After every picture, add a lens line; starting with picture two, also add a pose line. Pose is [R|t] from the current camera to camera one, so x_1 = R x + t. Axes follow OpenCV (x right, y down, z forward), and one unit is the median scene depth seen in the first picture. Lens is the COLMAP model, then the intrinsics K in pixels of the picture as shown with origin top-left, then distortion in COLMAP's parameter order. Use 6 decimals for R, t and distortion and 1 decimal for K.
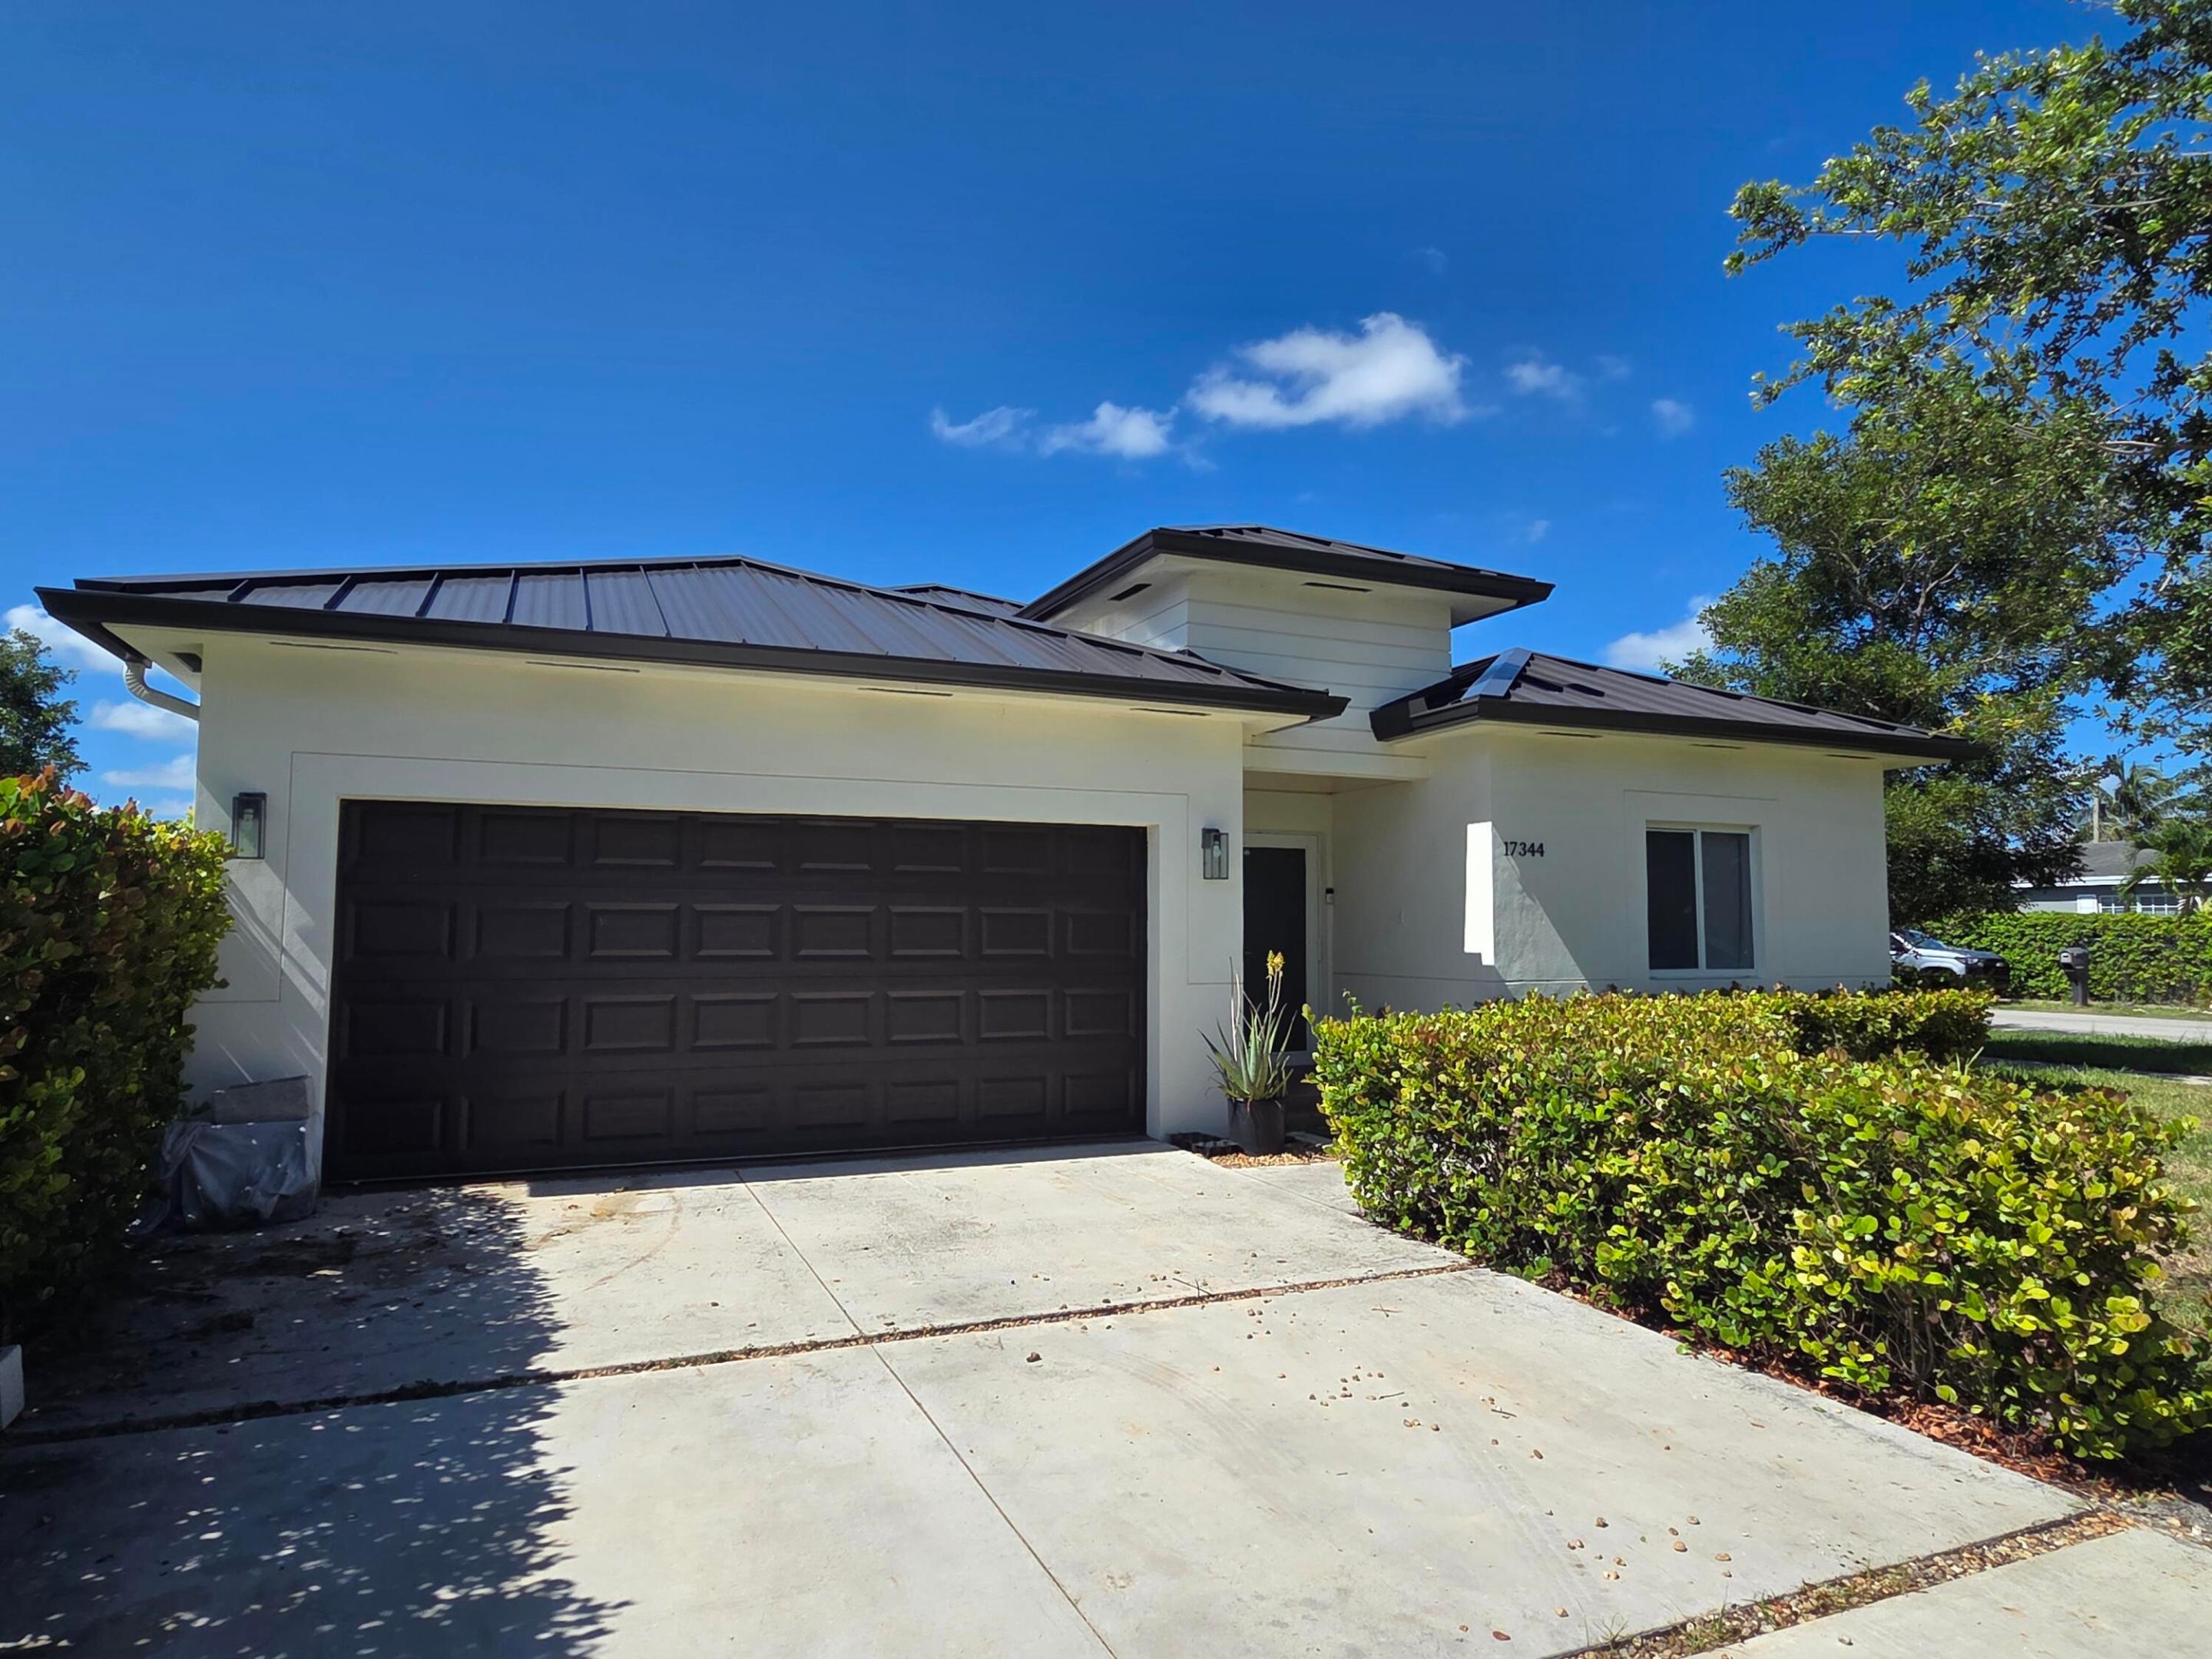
lens RADIAL K [[1322.2, 0, 1102.8], [0, 1322.2, 828.4], [0, 0, 1]] dist [0.006265, -0.001076]
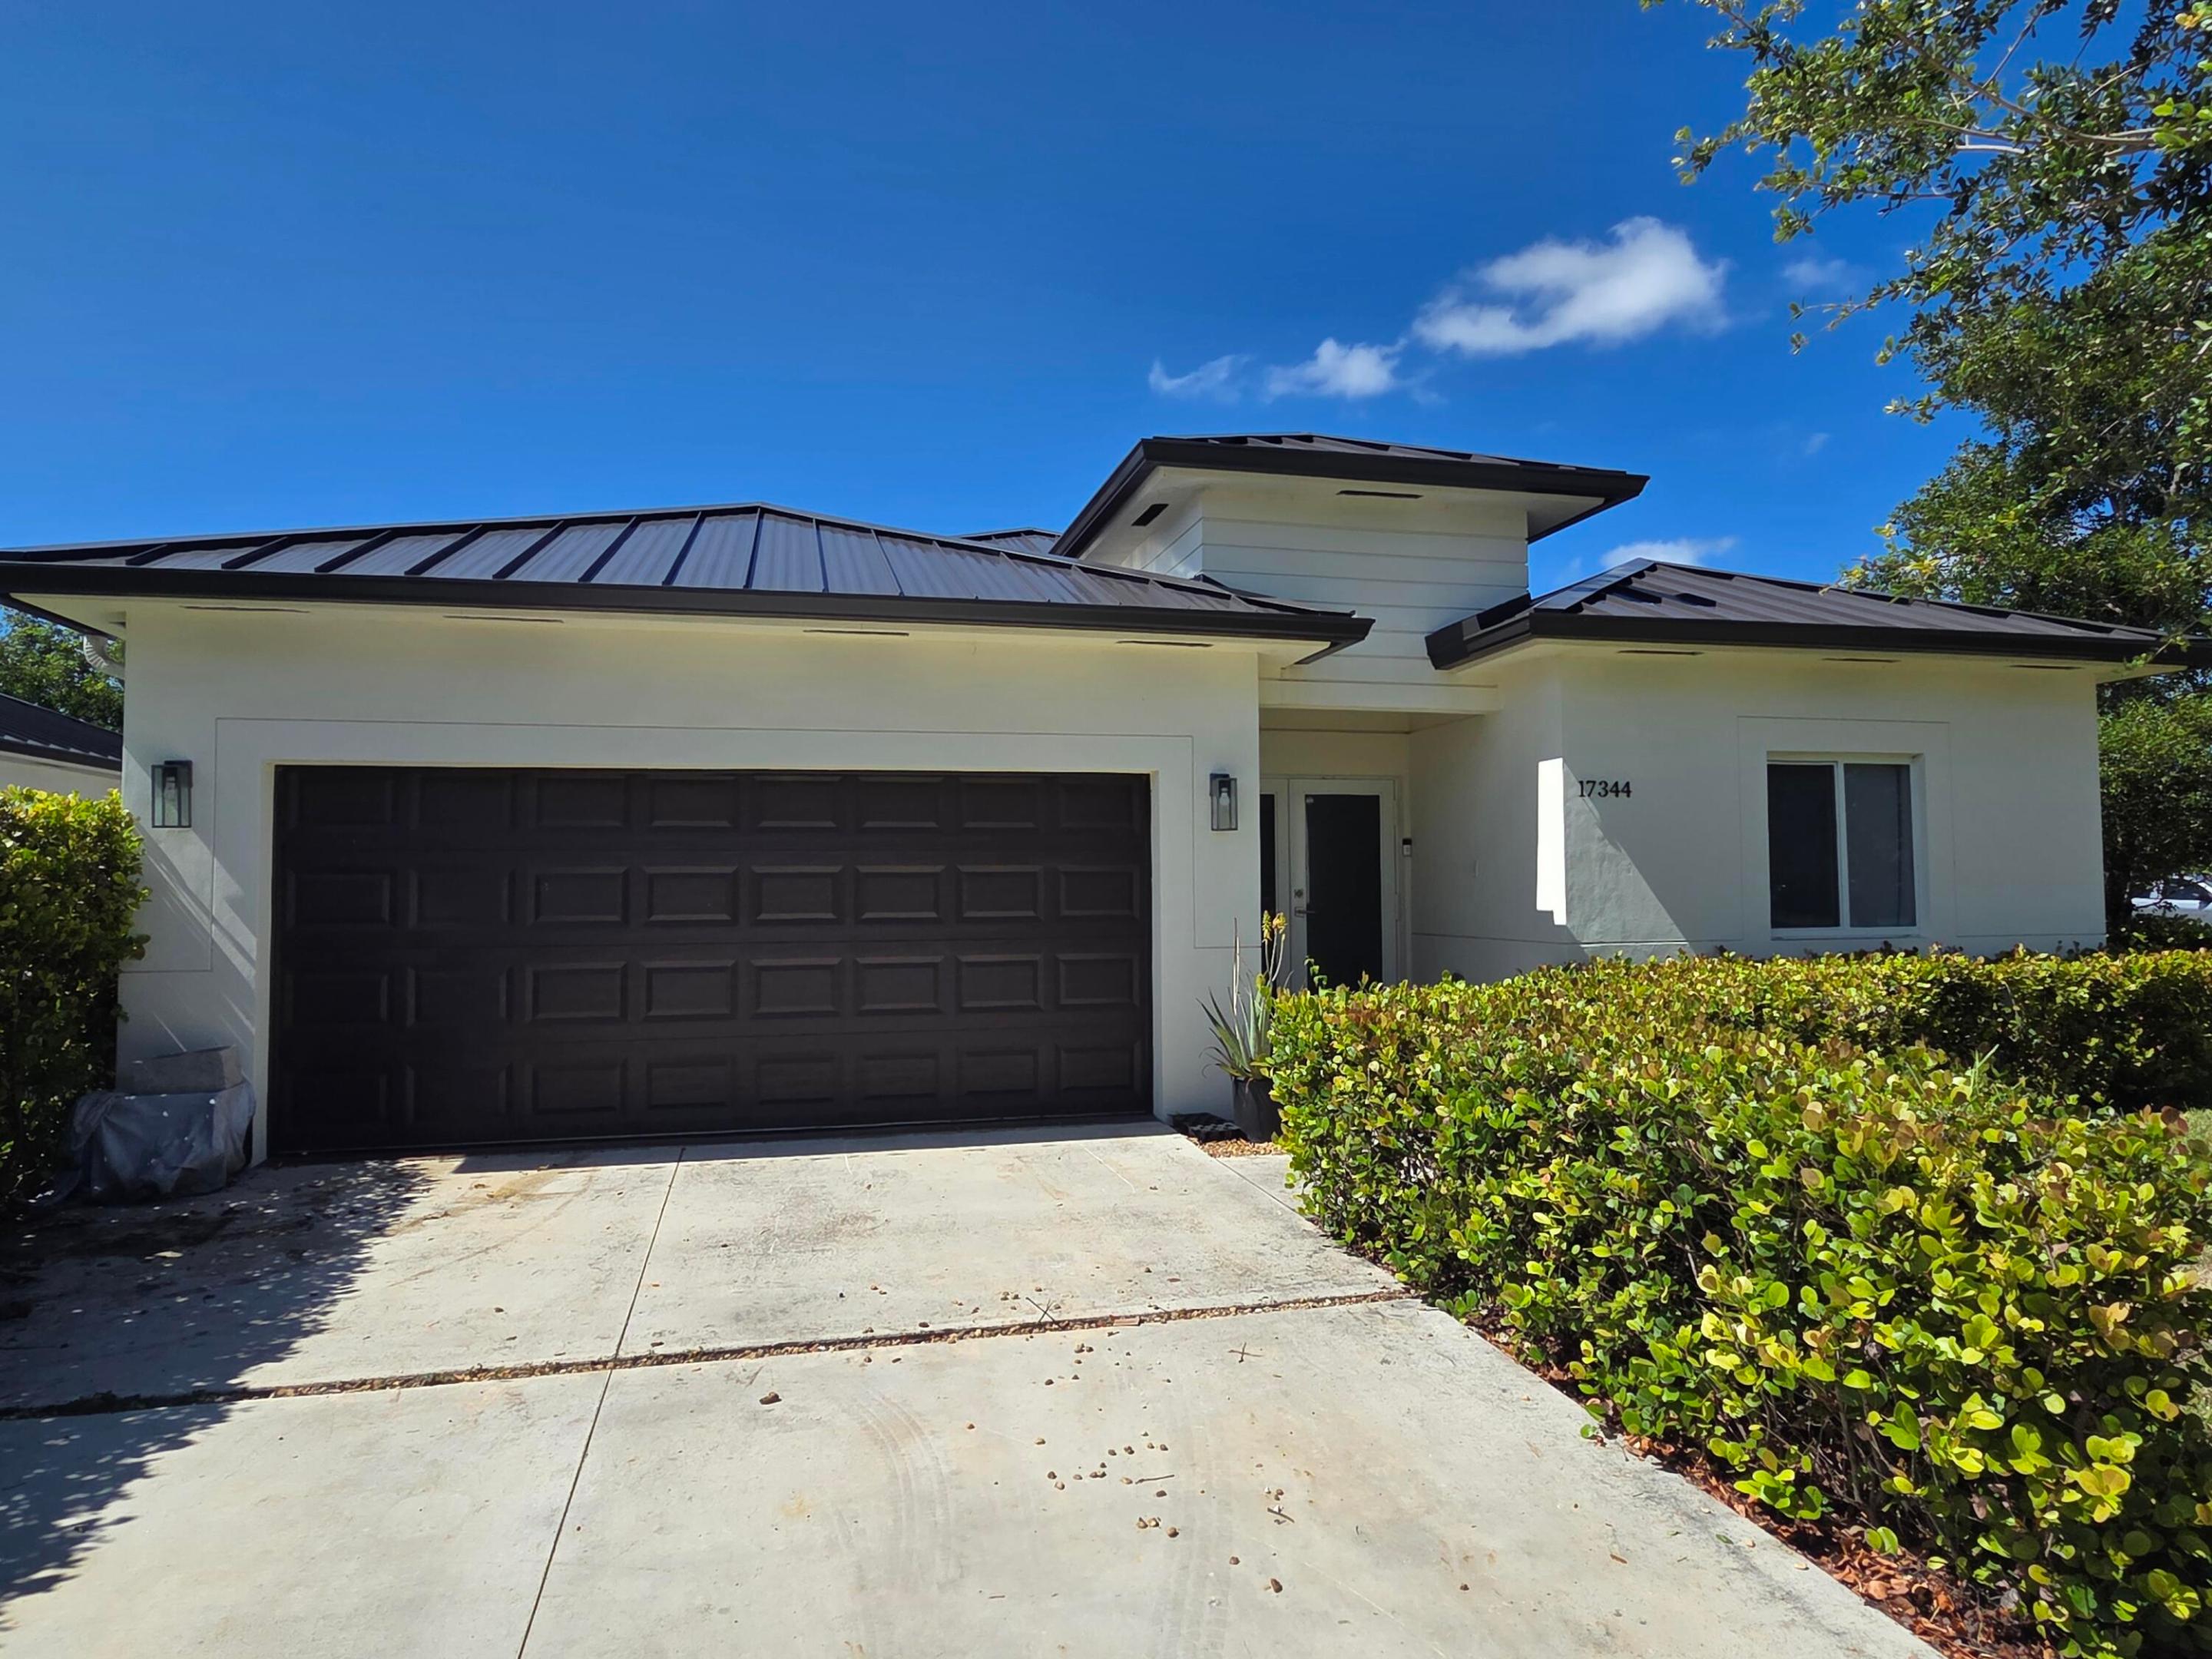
lens RADIAL K [[1322.2, 0, 1106.8], [0, 1322.2, 828.5], [0, 0, 1]] dist [0.006265, -0.001076]
pose [[0.984082, -0.018725, -0.176726, 0.212455], [0.024667, 0.999200, 0.031487, 0.009035], [0.175995, -0.035345, 0.983756, 0.144692]]
